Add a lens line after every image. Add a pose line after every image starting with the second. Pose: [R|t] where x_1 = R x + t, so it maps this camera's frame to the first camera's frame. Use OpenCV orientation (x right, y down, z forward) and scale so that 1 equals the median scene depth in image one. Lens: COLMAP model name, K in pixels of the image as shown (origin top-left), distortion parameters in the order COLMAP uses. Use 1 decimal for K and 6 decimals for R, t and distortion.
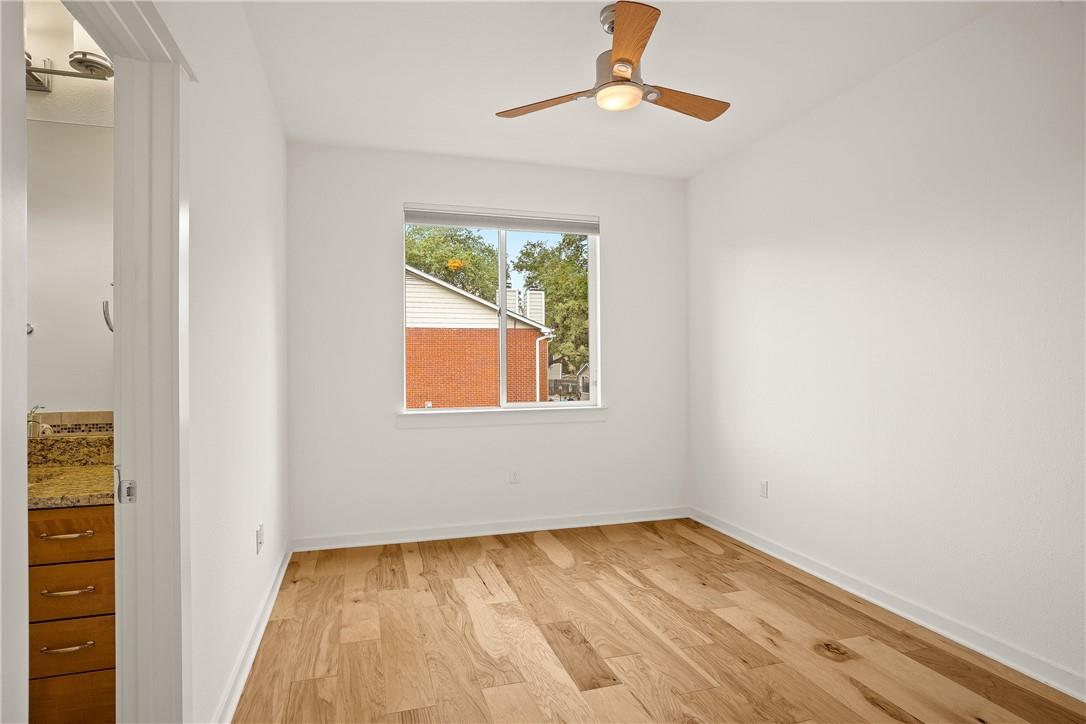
lens RADIAL K [[598.8, 0, 545.6], [0, 598.8, 363.1], [0, 0, 1]] dist [-0.005773, 0.001995]
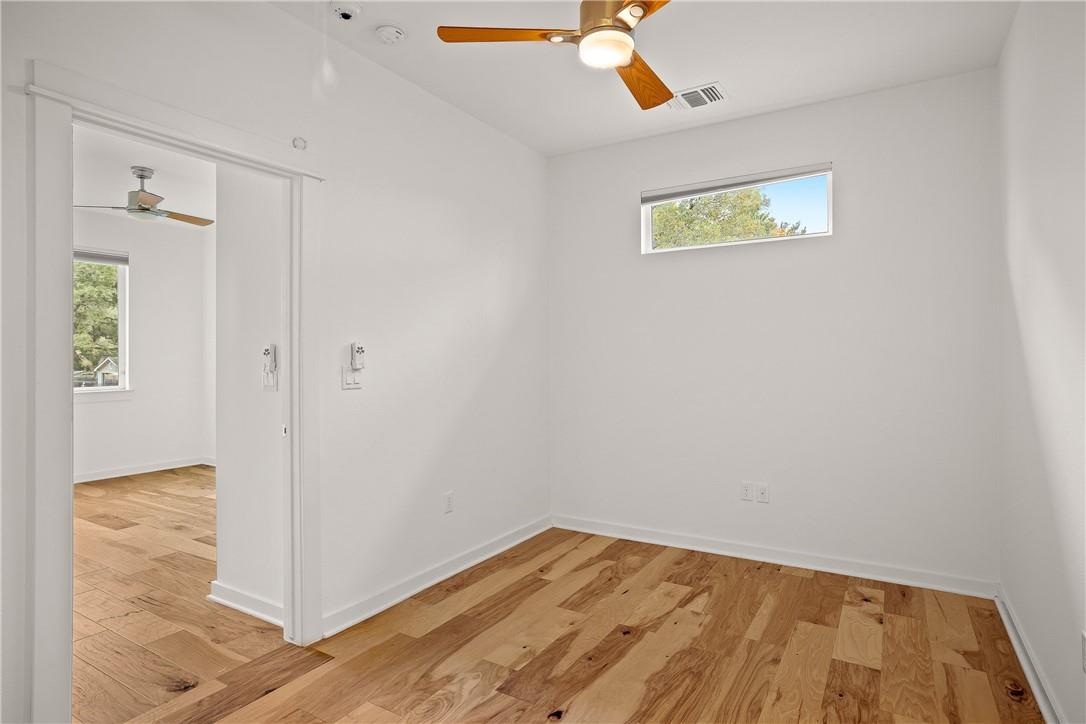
lens RADIAL K [[567.5, 0, 546.9], [0, 567.5, 354.5], [0, 0, 1]] dist [-0.025682, 0.013092]
pose [[0.743749, 0.006670, 0.668426, -0.083959], [-0.002852, 0.999973, -0.006806, -0.002414], [-0.668453, 0.003155, 0.743748, -0.893087]]
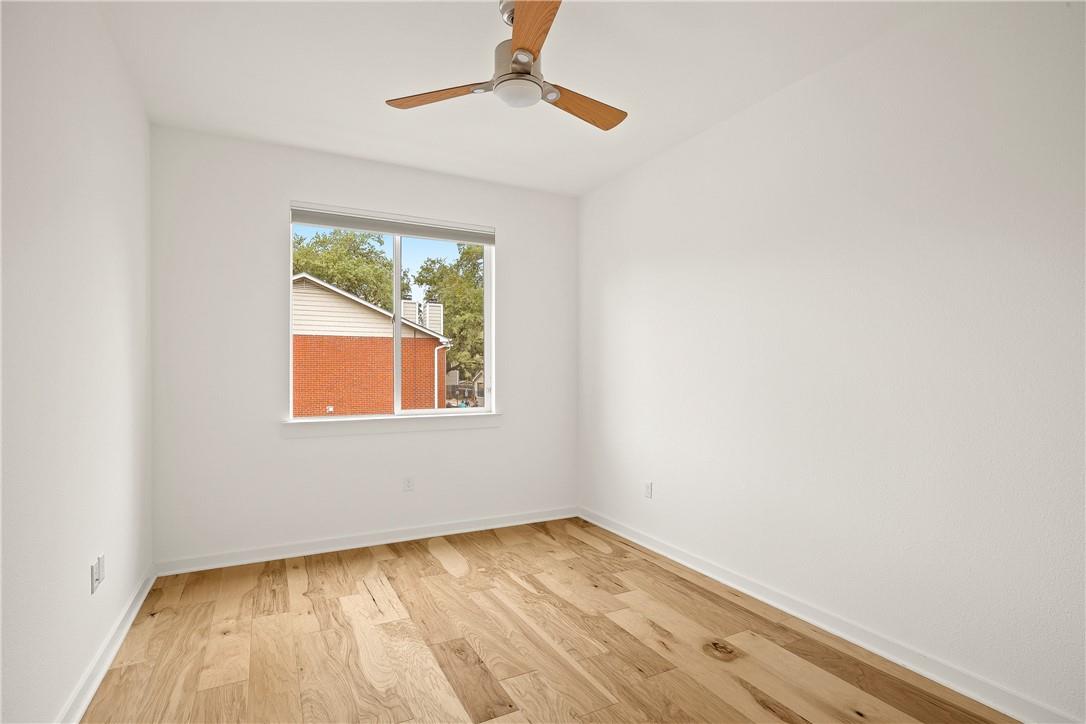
lens RADIAL K [[538.0, 0, 541.3], [0, 538.0, 368.0], [0, 0, 1]] dist [-0.032108, 0.014392]
pose [[0.983957, 0.005756, 0.178312, 0.007002], [-0.004961, 0.999976, -0.004905, -0.000153], [-0.178336, 0.003942, 0.983962, 0.116349]]
